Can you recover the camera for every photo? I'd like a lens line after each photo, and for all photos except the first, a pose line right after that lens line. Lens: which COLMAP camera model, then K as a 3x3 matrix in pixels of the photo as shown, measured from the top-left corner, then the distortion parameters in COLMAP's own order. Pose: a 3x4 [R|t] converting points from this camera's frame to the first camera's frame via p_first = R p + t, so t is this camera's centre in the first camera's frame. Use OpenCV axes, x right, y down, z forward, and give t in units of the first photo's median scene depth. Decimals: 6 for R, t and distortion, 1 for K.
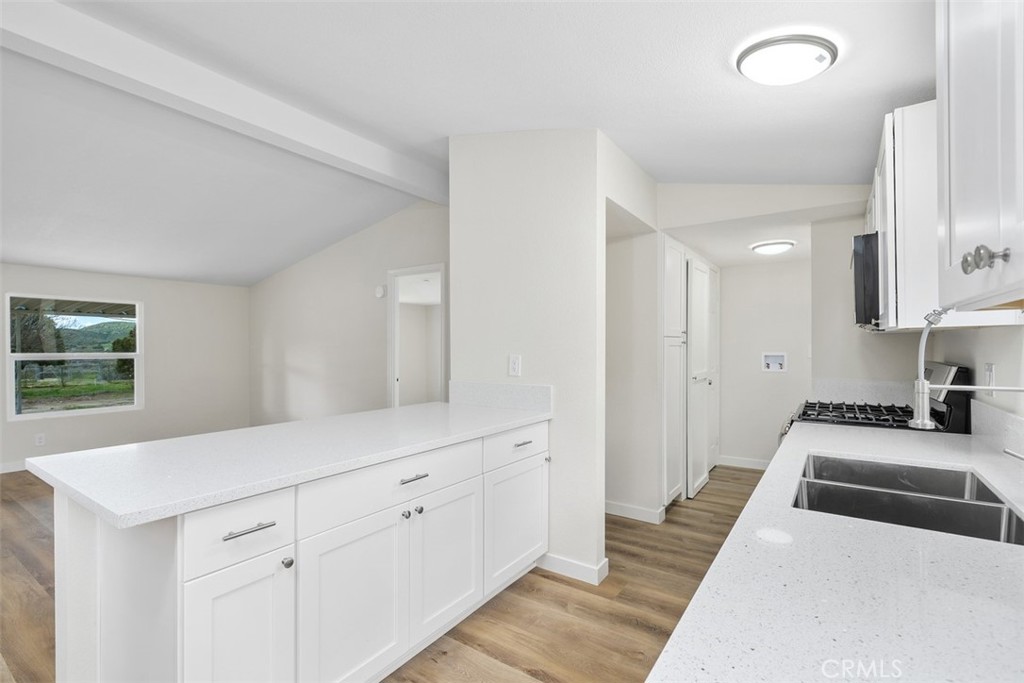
lens RADIAL K [[471.7, 0, 510.2], [0, 471.7, 344.5], [0, 0, 1]] dist [0.000448, 0.000104]
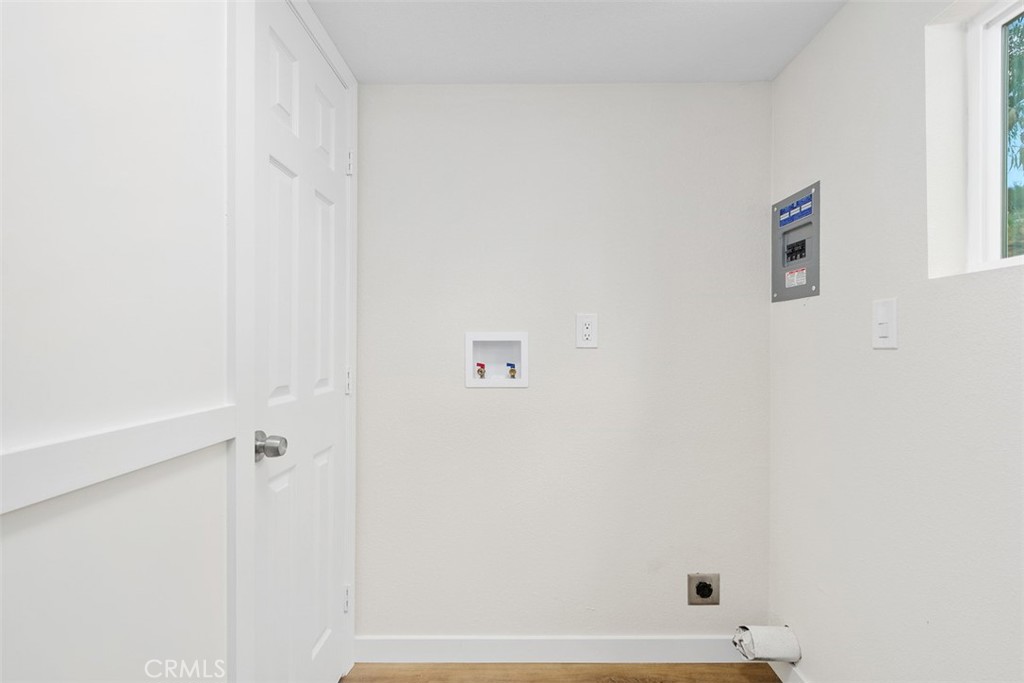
lens RADIAL K [[471.7, 0, 510.2], [0, 471.7, 344.5], [0, 0, 1]] dist [0.000448, 0.000104]
pose [[0.819937, 0.004955, 0.572432, 0.641293], [-0.007424, 0.999970, 0.001979, 0.043712], [-0.572406, -0.005873, 0.819950, 1.241866]]
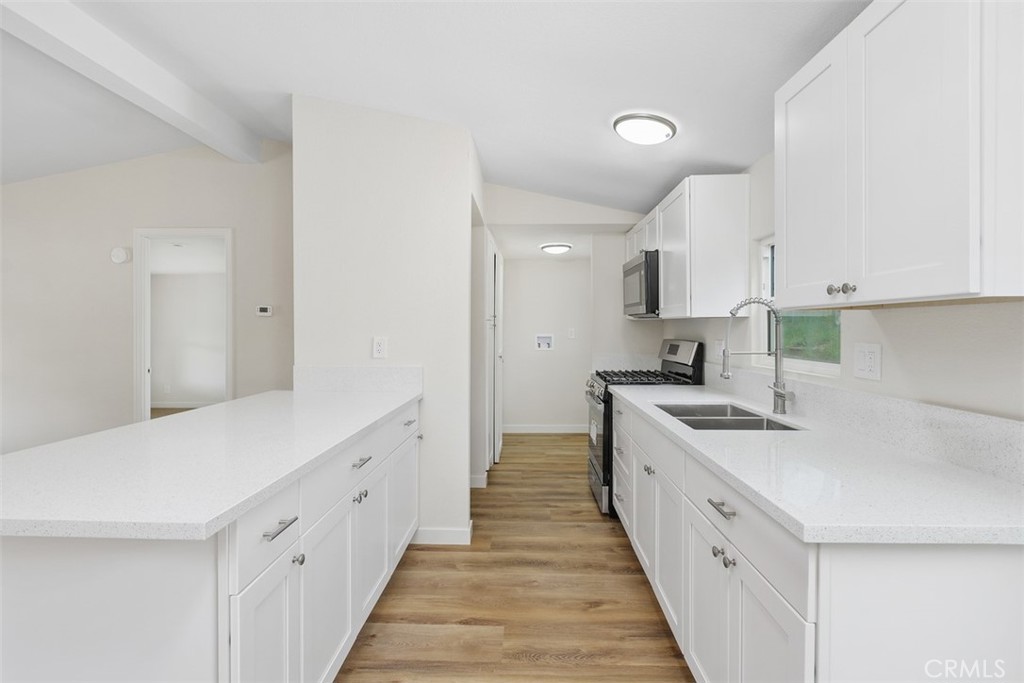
lens RADIAL K [[497.0, 0, 510.3], [0, 497.0, 329.8], [0, 0, 1]] dist [-0.000838, -0.000106]
pose [[0.837325, 0.002162, 0.546701, -0.368389], [-0.005179, 0.999979, 0.003978, 0.001918], [-0.546681, -0.006162, 0.837318, -0.024211]]
